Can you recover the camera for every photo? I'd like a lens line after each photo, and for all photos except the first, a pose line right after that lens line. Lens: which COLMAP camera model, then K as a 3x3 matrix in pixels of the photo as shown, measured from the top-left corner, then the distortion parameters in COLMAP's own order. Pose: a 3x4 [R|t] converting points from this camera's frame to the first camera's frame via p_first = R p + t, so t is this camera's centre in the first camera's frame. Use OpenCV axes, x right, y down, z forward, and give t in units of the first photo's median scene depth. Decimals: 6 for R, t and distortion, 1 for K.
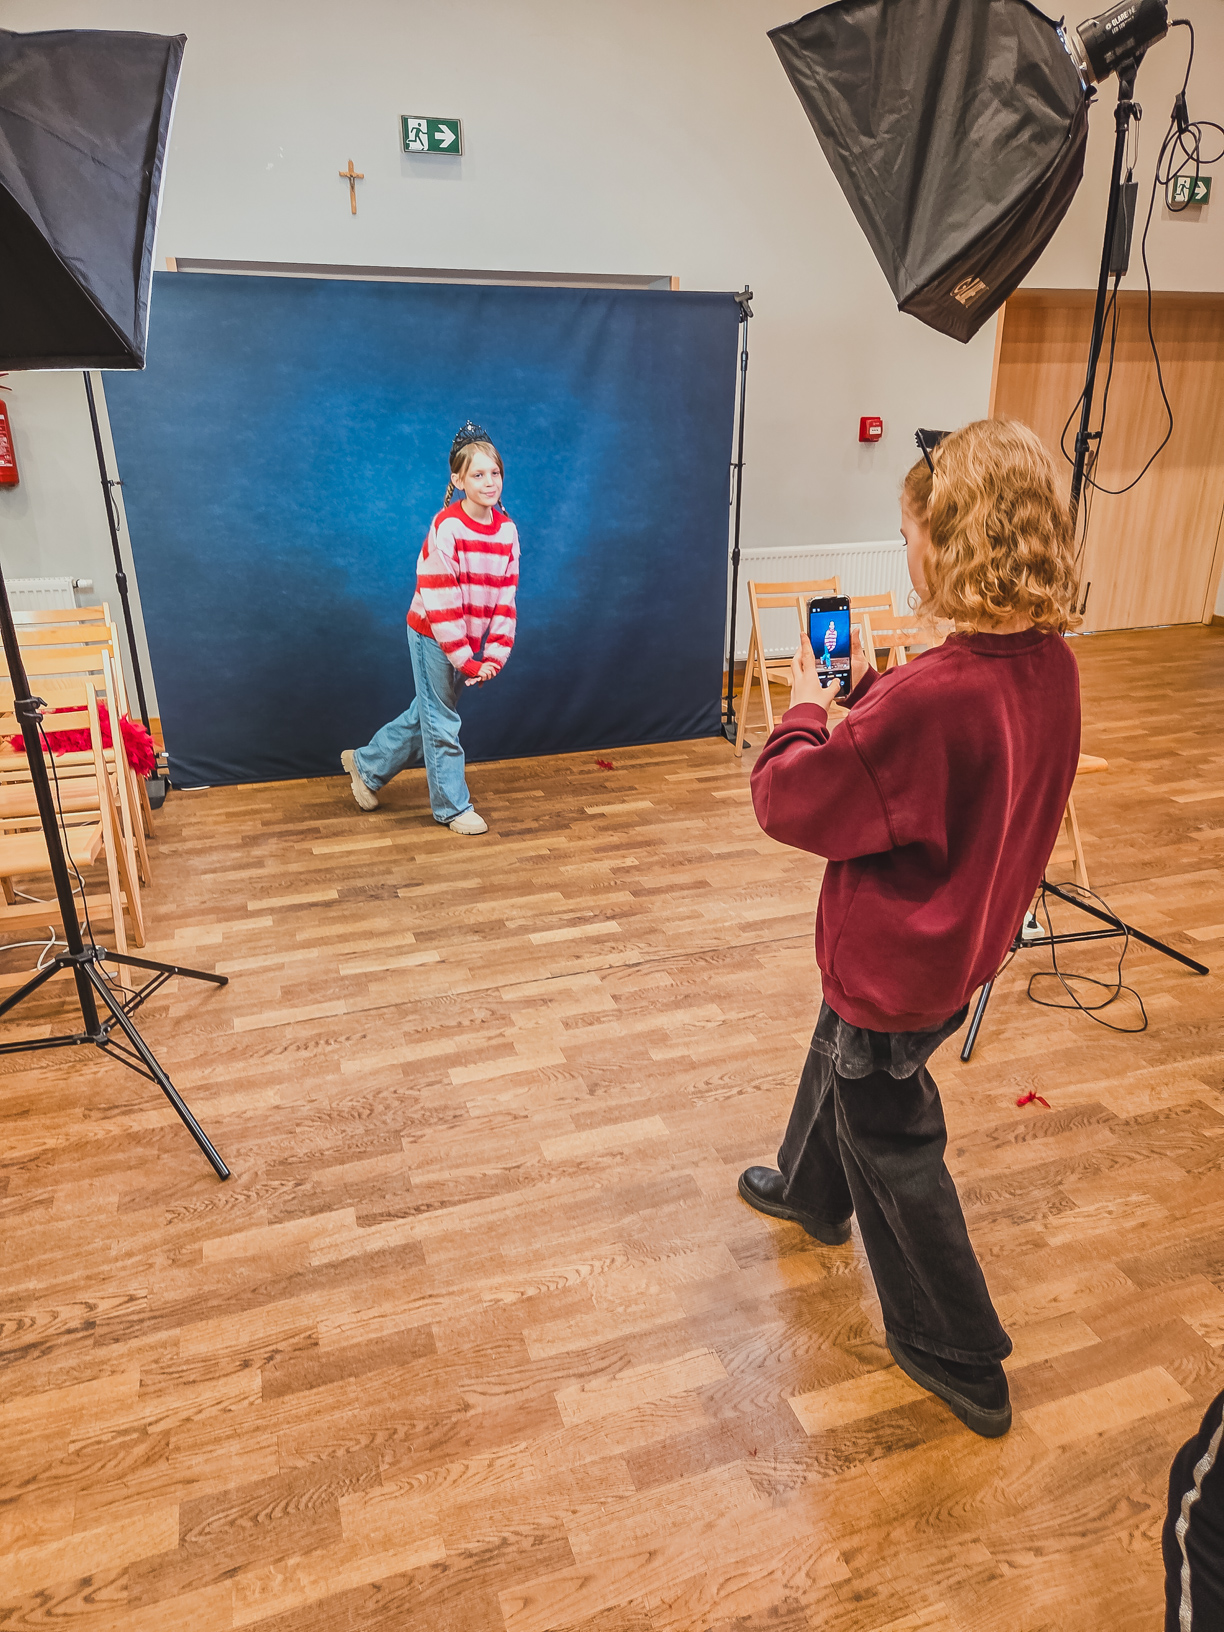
lens RADIAL K [[1122.2, 0, 638.2], [0, 1122.2, 847.4], [0, 0, 1]] dist [0.075941, -0.063512]
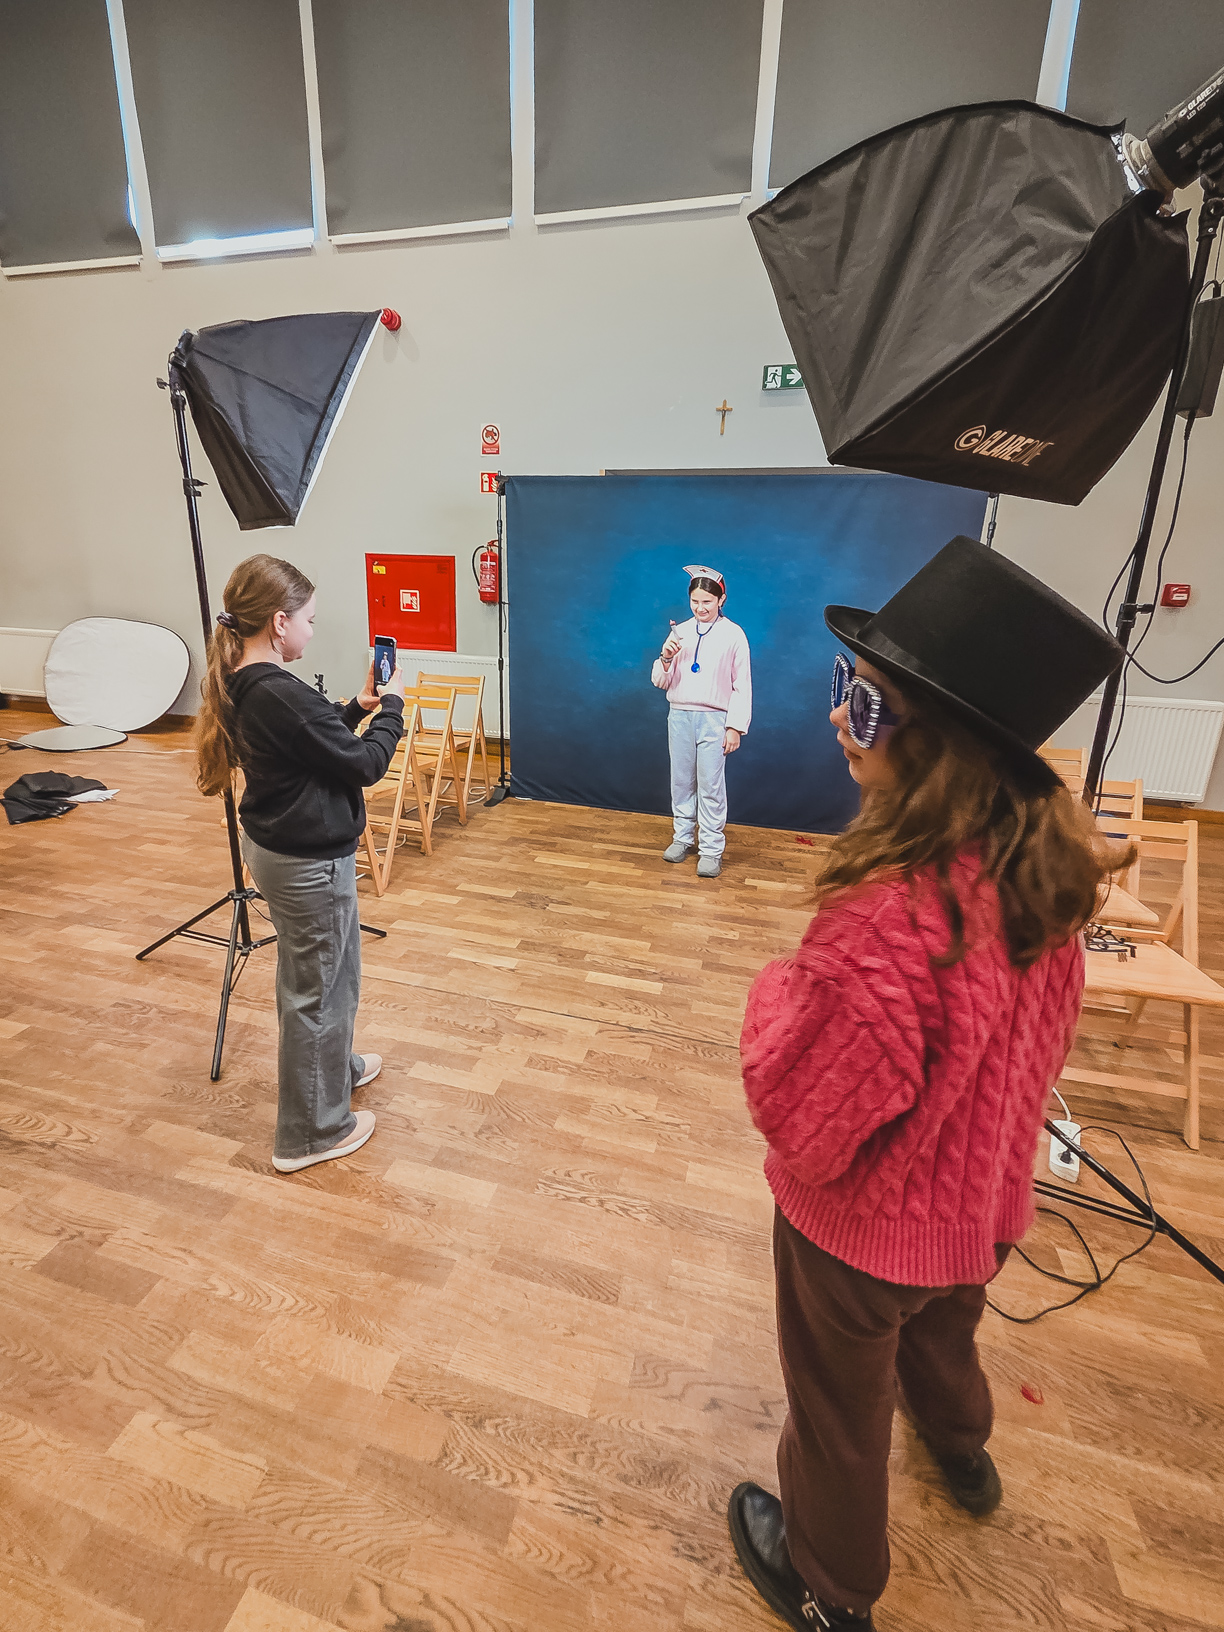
lens RADIAL K [[733.7, 0, 607.5], [0, 733.7, 769.8], [0, 0, 1]] dist [0.002945, -0.000324]
pose [[0.811508, 0.181891, -0.555311, 0.359667], [-0.236872, 0.971136, -0.028062, -0.131345], [0.534178, 0.154310, 0.831169, 0.345921]]
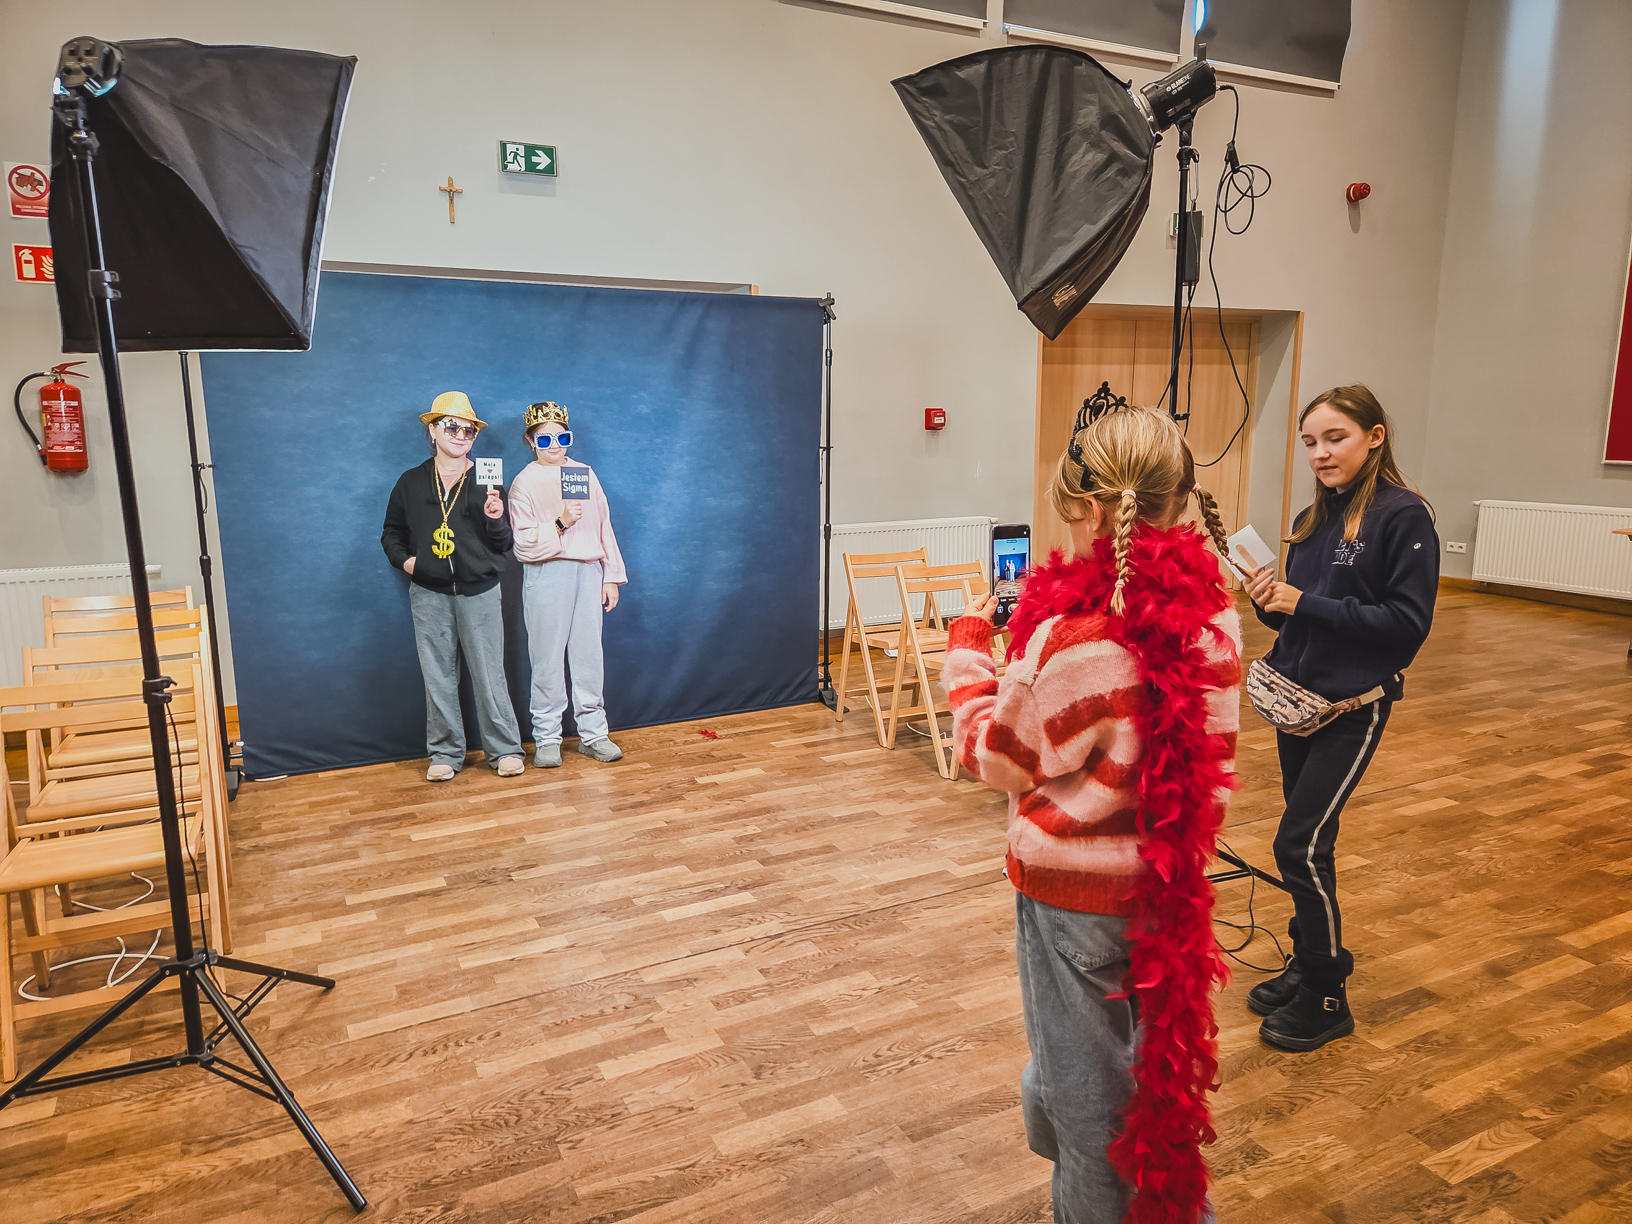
lens RADIAL K [[1122.2, 0, 836.9], [0, 1122.2, 615.1], [0, 0, 1]] dist [0.075941, -0.063512]
pose [[0.989580, -0.023808, 0.142000, -0.088255], [0.049712, 0.982082, -0.181779, 0.013806], [-0.135128, 0.186944, 0.973033, -0.000472]]
